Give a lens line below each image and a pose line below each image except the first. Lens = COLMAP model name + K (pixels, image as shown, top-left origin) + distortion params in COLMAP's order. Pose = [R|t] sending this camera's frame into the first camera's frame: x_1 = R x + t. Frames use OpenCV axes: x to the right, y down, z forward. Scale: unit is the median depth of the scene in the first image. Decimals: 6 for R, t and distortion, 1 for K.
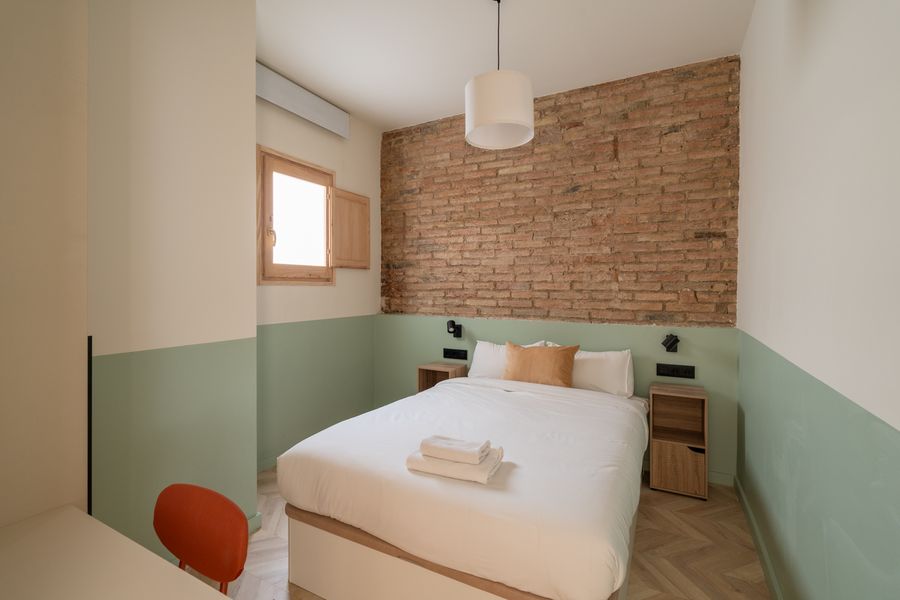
lens RADIAL K [[435.9, 0, 441.4], [0, 435.9, 291.5], [0, 0, 1]] dist [-0.002038, 0.001515]
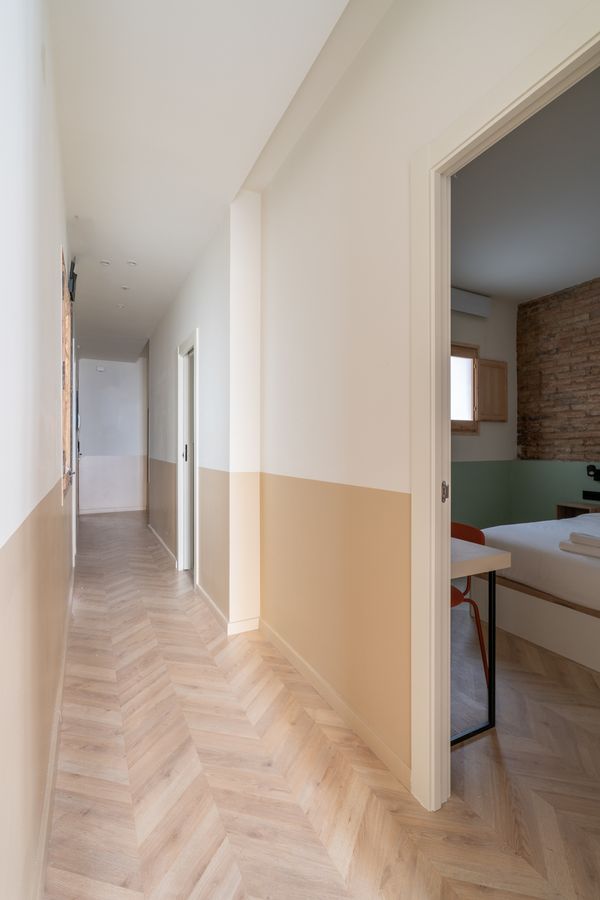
lens RADIAL K [[435.9, 0, 280.3], [0, 435.9, 449.8], [0, 0, 1]] dist [-0.002038, 0.001515]
pose [[0.832239, -0.000585, -0.554416, -0.020343], [-0.000118, 0.999999, -0.001232, 0.026838], [0.554417, 0.001090, 0.832239, -0.342011]]
